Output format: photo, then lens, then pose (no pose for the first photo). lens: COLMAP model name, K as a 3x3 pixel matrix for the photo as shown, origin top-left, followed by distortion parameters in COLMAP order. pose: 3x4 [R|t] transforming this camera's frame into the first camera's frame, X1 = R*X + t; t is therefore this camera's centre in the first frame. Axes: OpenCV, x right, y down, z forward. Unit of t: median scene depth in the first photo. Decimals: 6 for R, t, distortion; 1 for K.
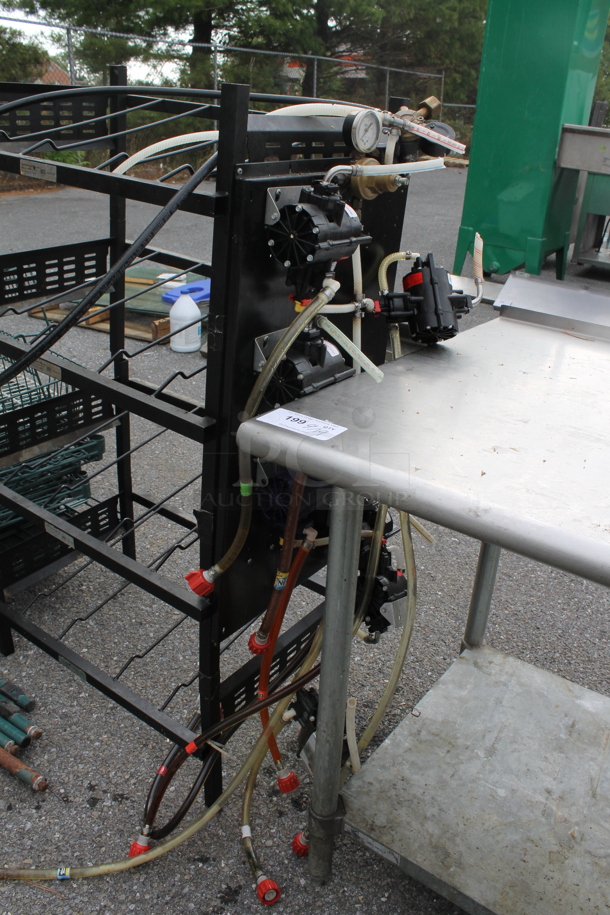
lens RADIAL K [[772.8, 0, 298.6], [0, 772.8, 458.1], [0, 0, 1]] dist [-0.161074, 0.146840]
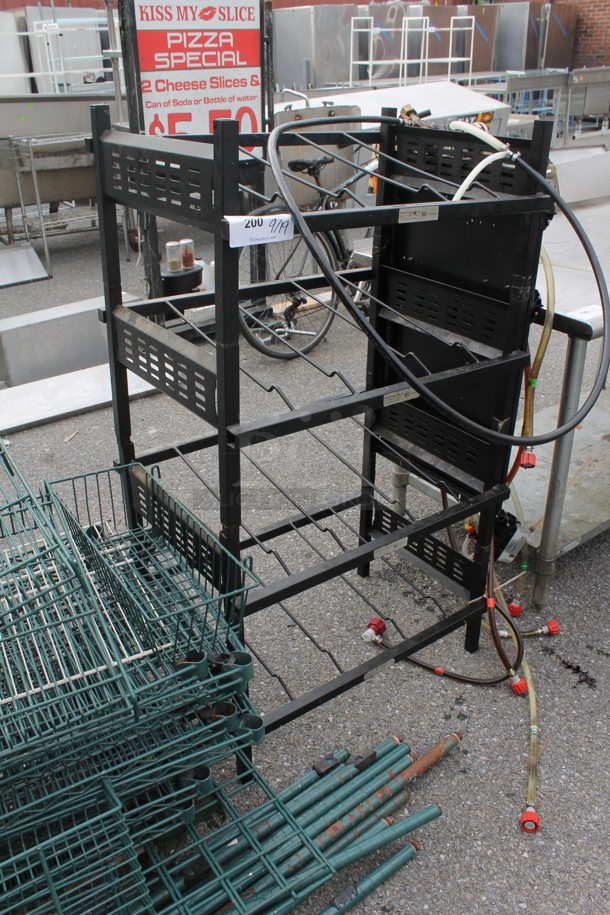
lens RADIAL K [[772.8, 0, 298.6], [0, 772.8, 458.1], [0, 0, 1]] dist [-0.161074, 0.146840]
pose [[0.303117, -0.510263, 0.804830, -1.086371], [0.439437, 0.824253, 0.357075, -0.417231], [-0.845585, 0.245437, 0.474074, 0.530129]]
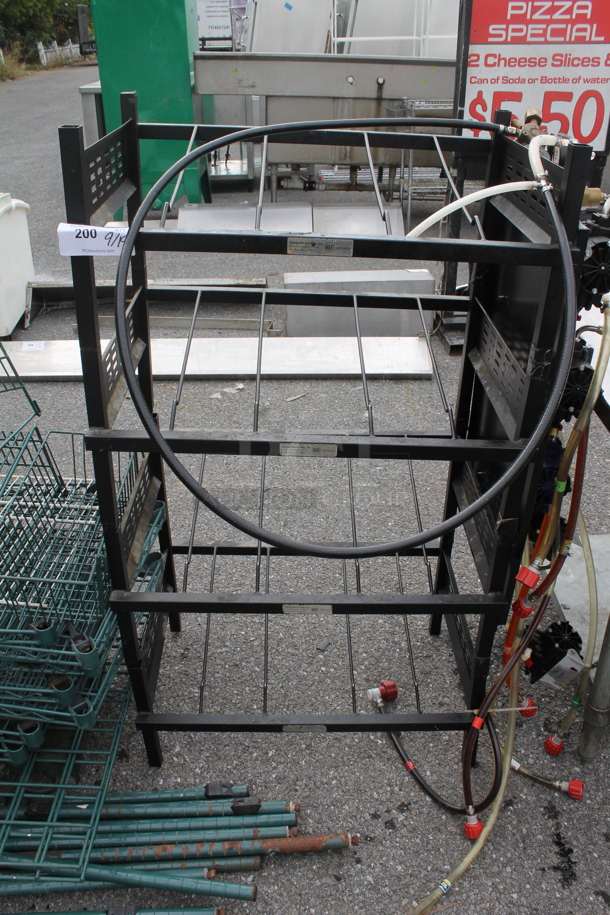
lens RADIAL K [[772.8, 0, 298.6], [0, 772.8, 458.1], [0, 0, 1]] dist [-0.161074, 0.146840]
pose [[0.802201, -0.362140, 0.474687, -0.668409], [0.310380, 0.932121, 0.186588, -0.243357], [-0.510037, -0.002348, 0.860150, 0.163755]]
